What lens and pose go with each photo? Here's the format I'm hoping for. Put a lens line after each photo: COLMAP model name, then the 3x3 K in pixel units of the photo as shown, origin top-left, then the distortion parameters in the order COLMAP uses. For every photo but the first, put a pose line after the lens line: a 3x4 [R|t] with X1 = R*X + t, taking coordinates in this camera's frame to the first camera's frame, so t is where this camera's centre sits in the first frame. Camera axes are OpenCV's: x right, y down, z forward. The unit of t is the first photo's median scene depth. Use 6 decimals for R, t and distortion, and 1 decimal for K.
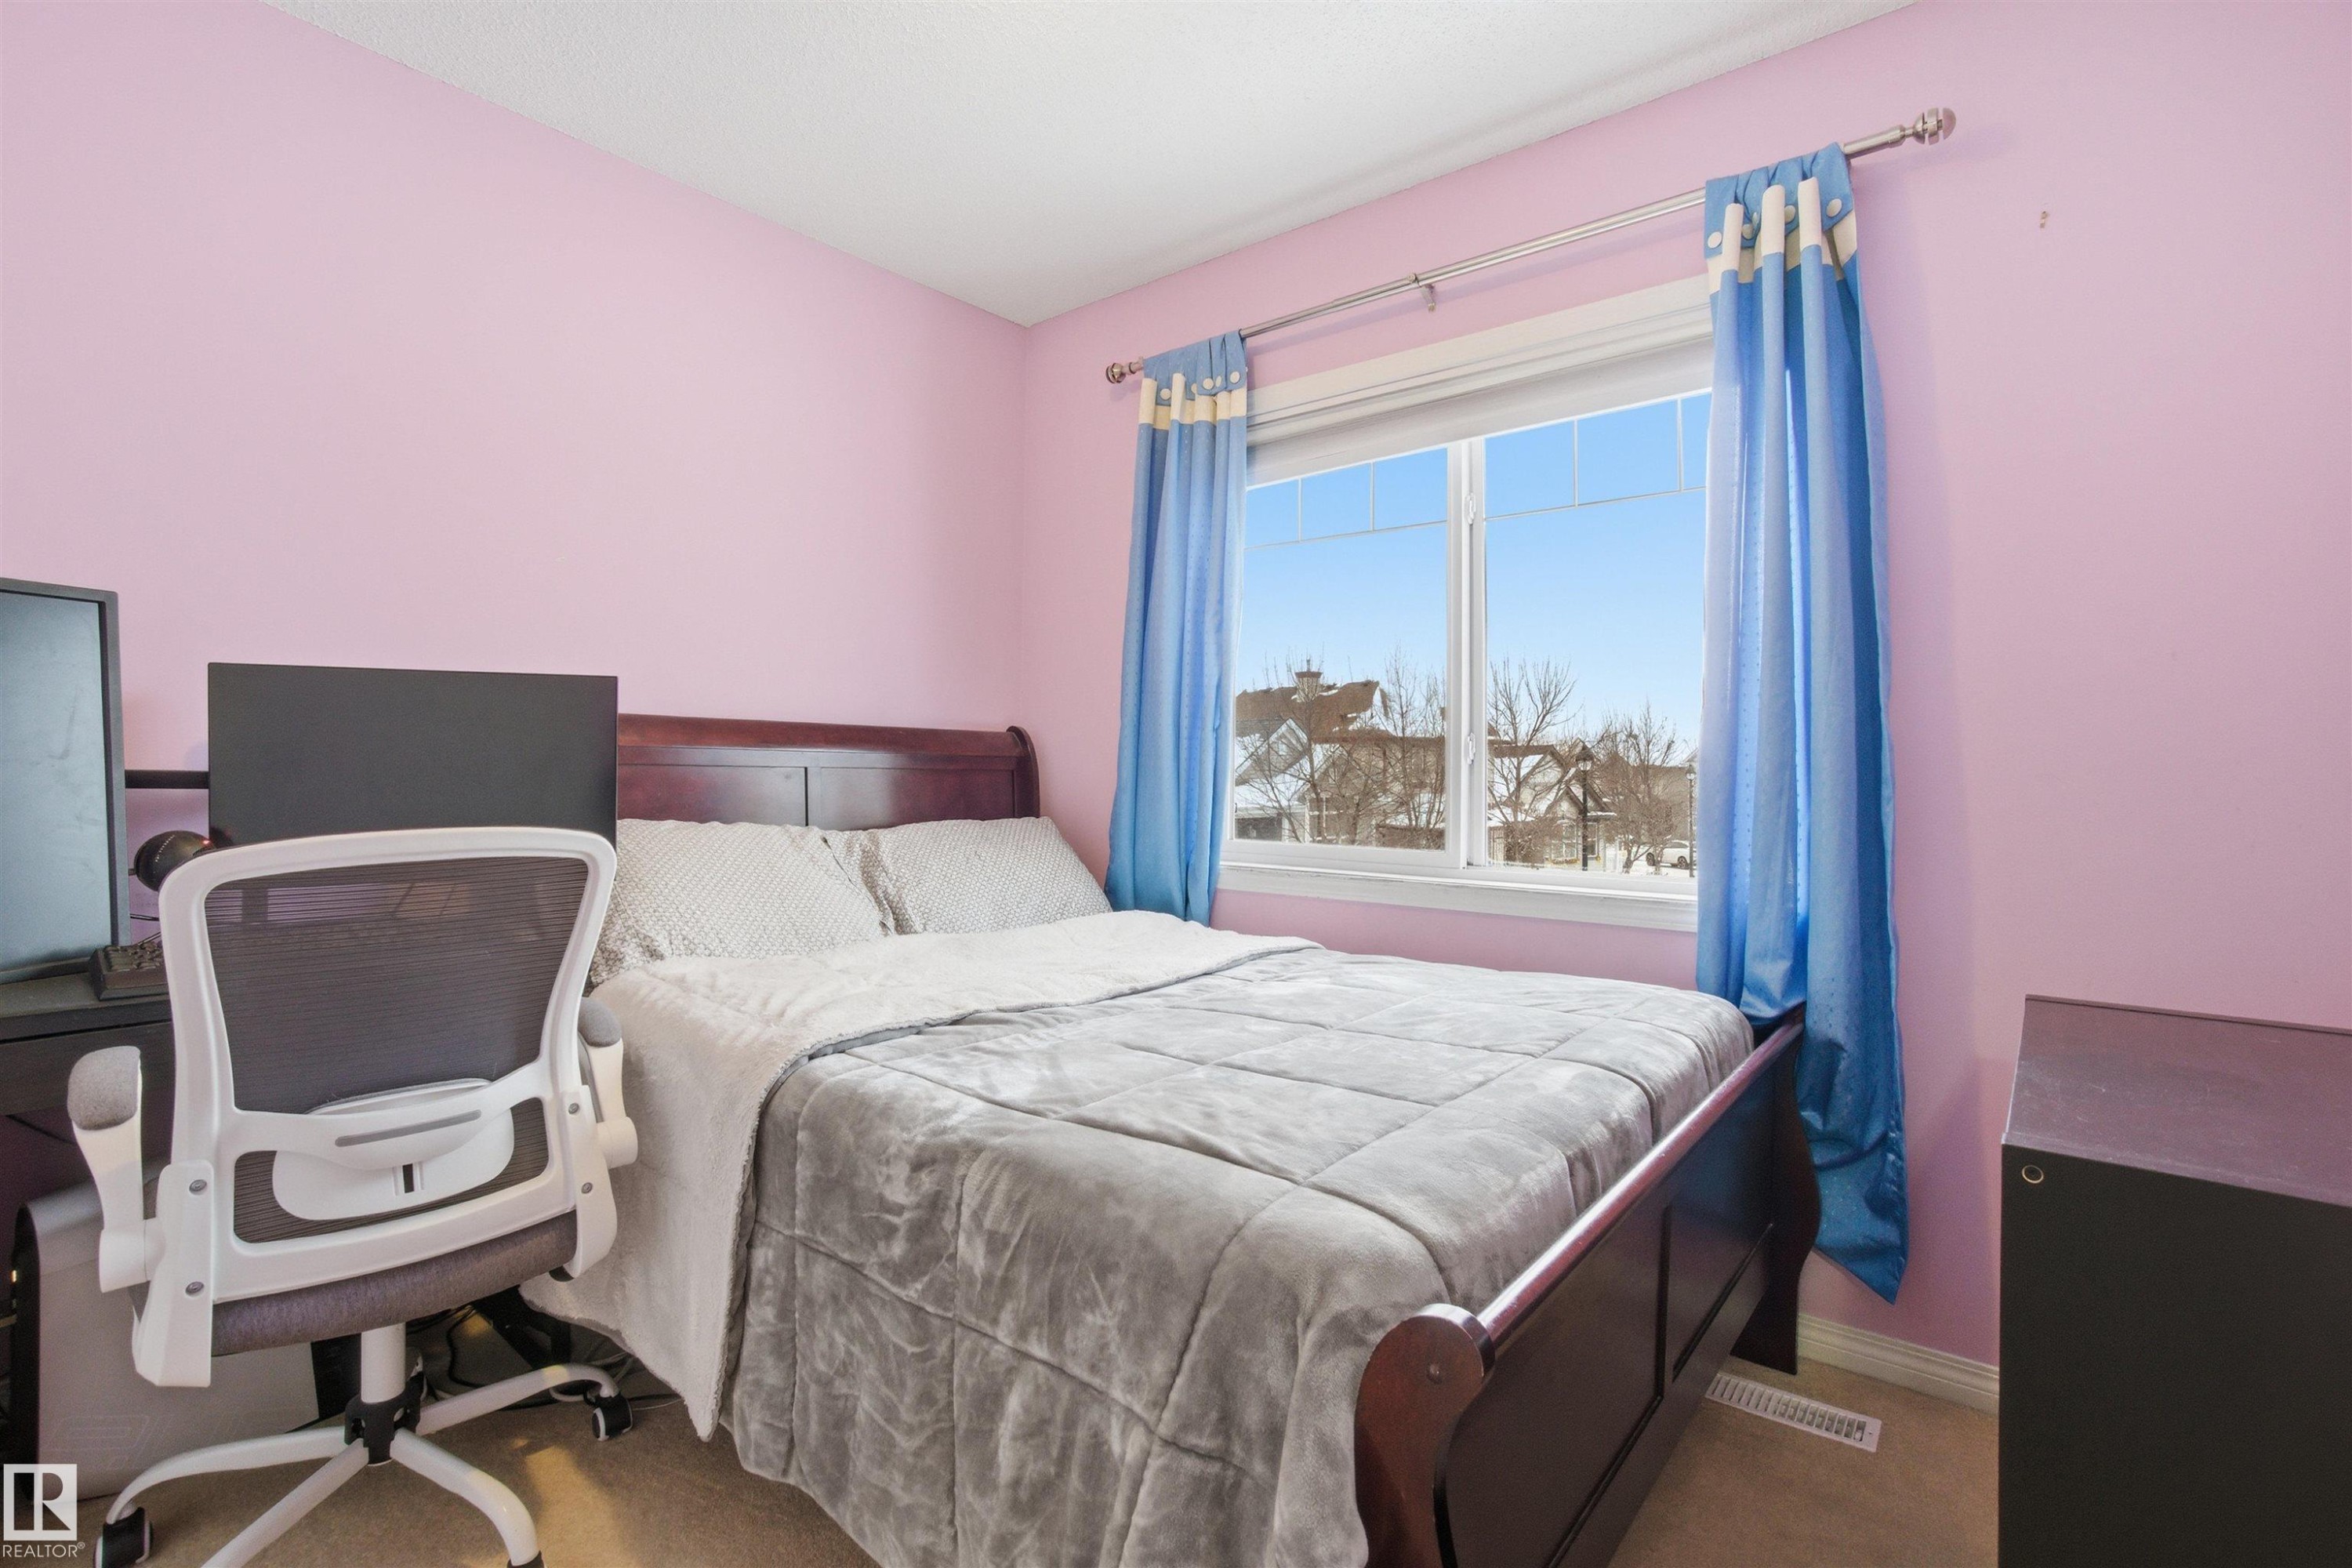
lens RADIAL K [[1062.2, 0, 1164.0], [0, 1062.2, 764.1], [0, 0, 1]] dist [-0.077720, 0.035219]
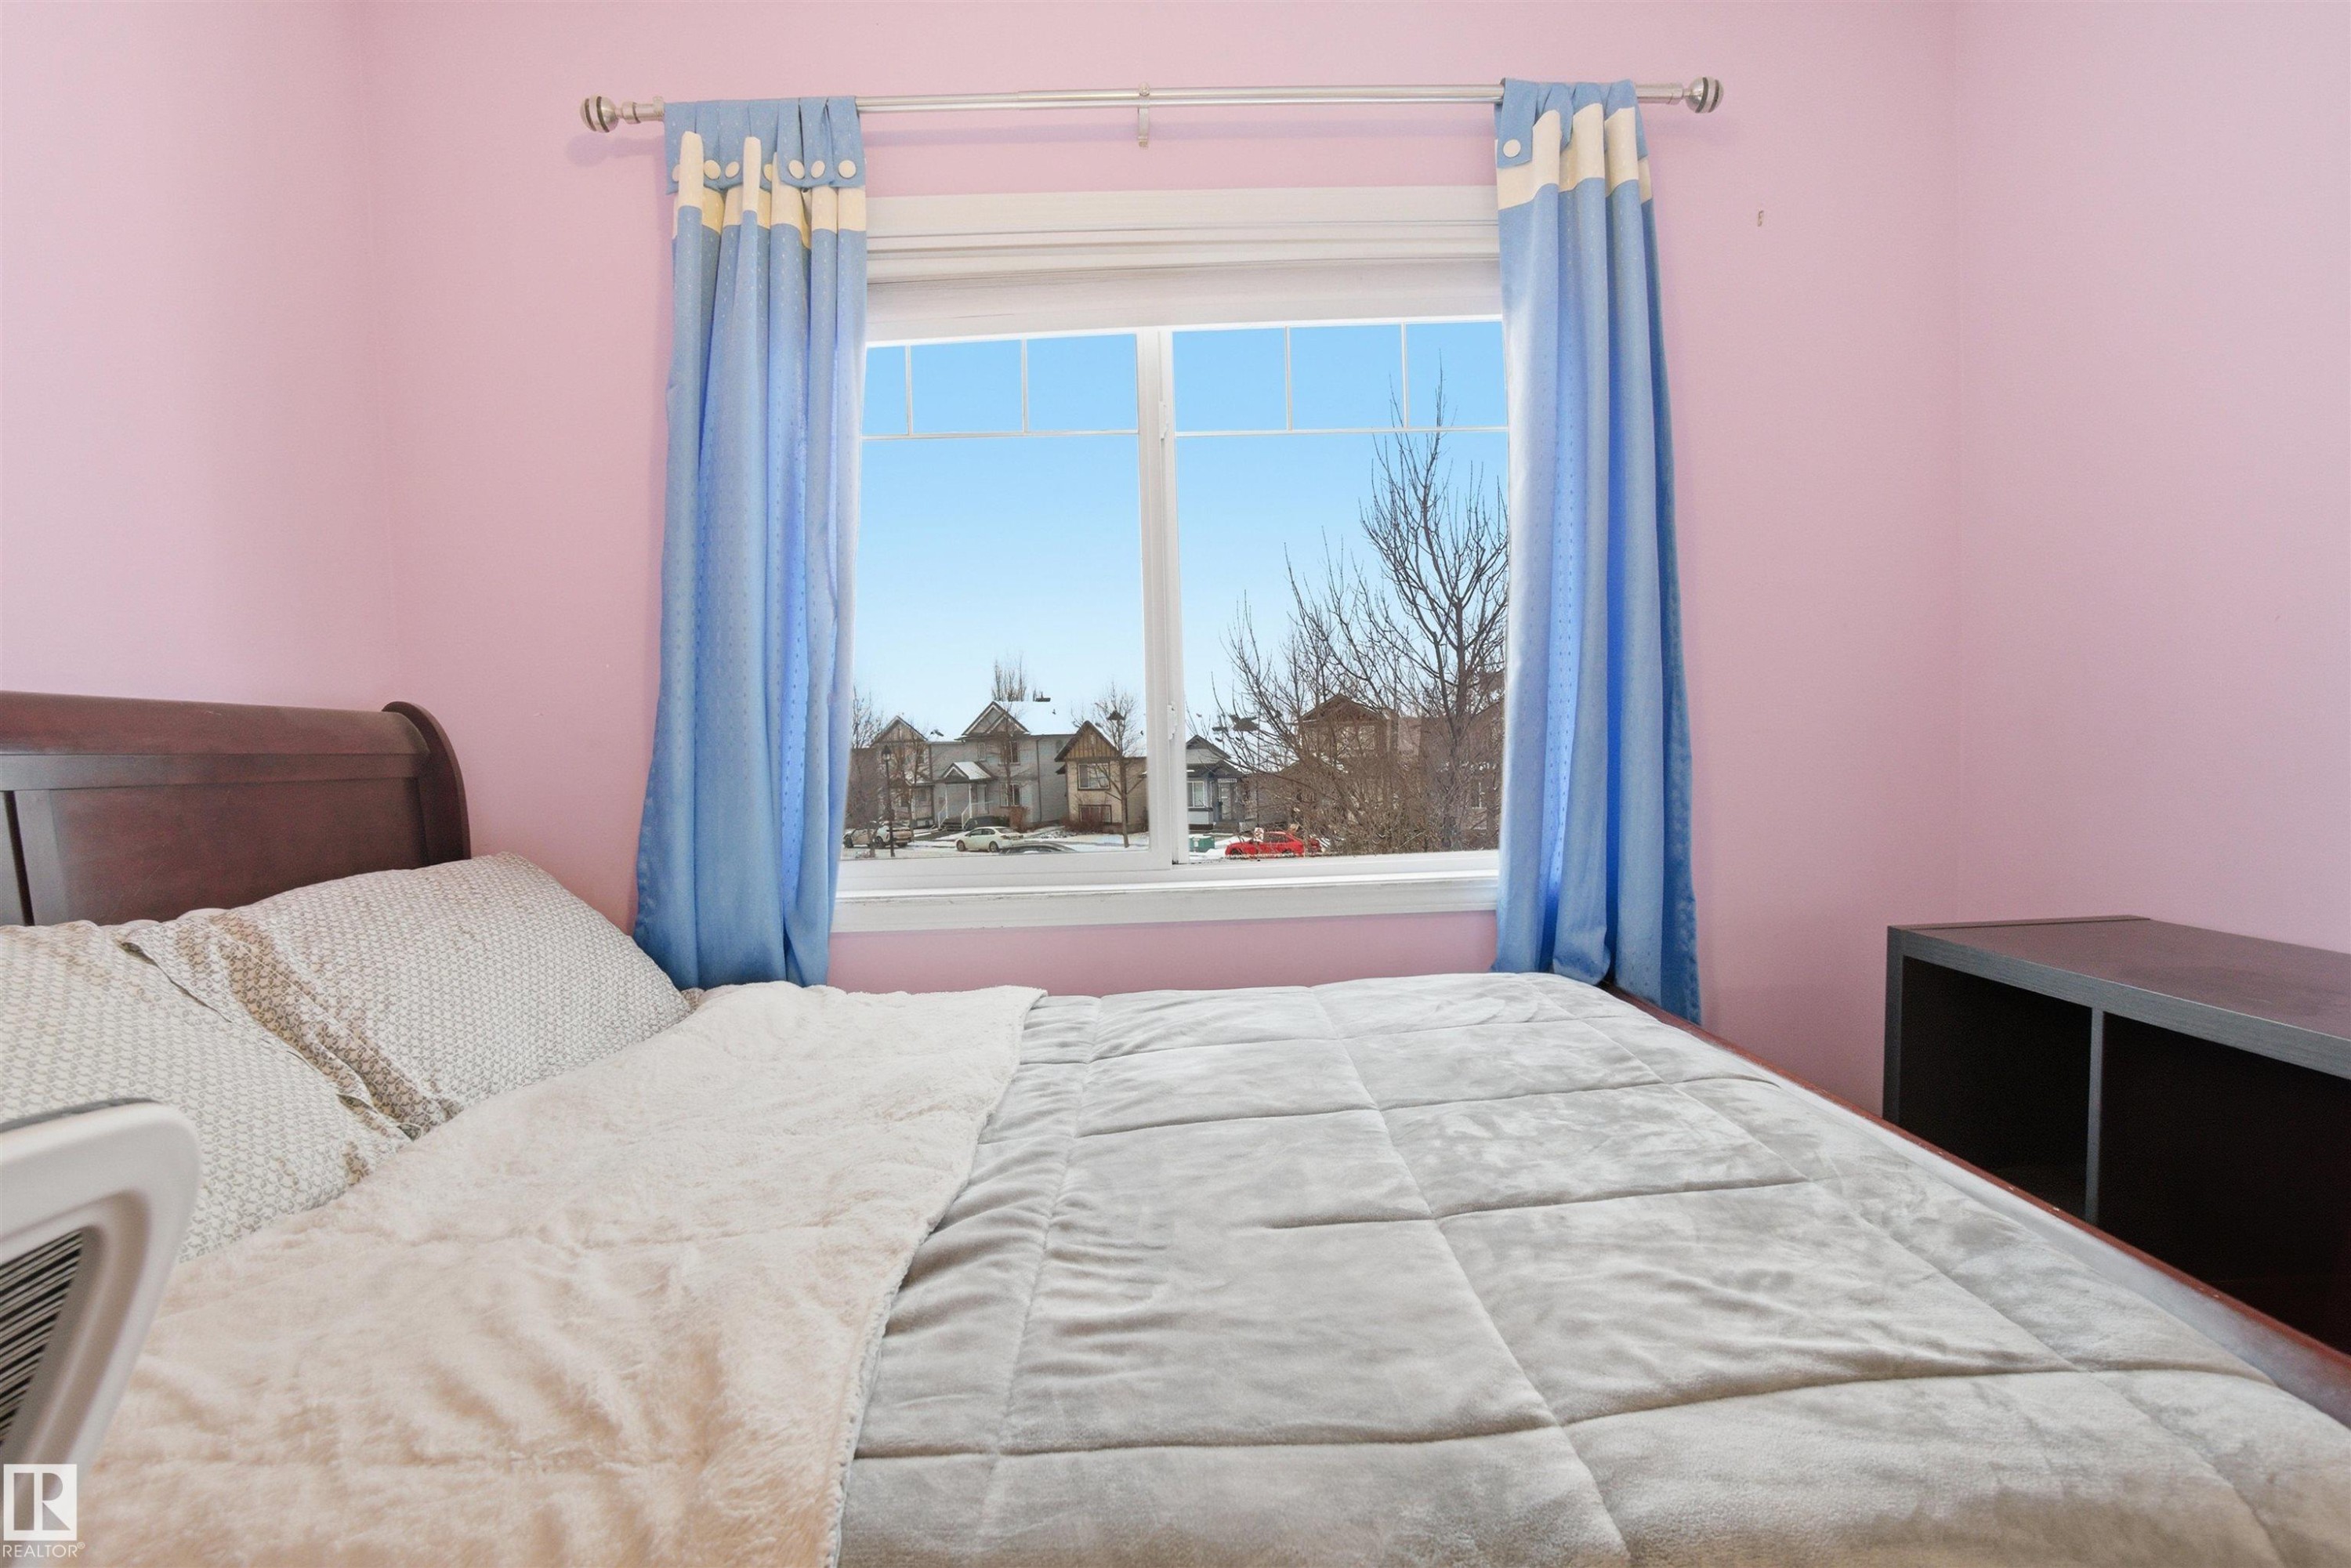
lens RADIAL K [[1163.4, 0, 1176.6], [0, 1163.4, 808.2], [0, 0, 1]] dist [-0.035719, 0.000071]
pose [[0.756310, -0.068960, 0.650569, -0.273292], [0.028493, 0.996957, 0.072553, -0.012039], [-0.653593, -0.036336, 0.755974, 0.300324]]
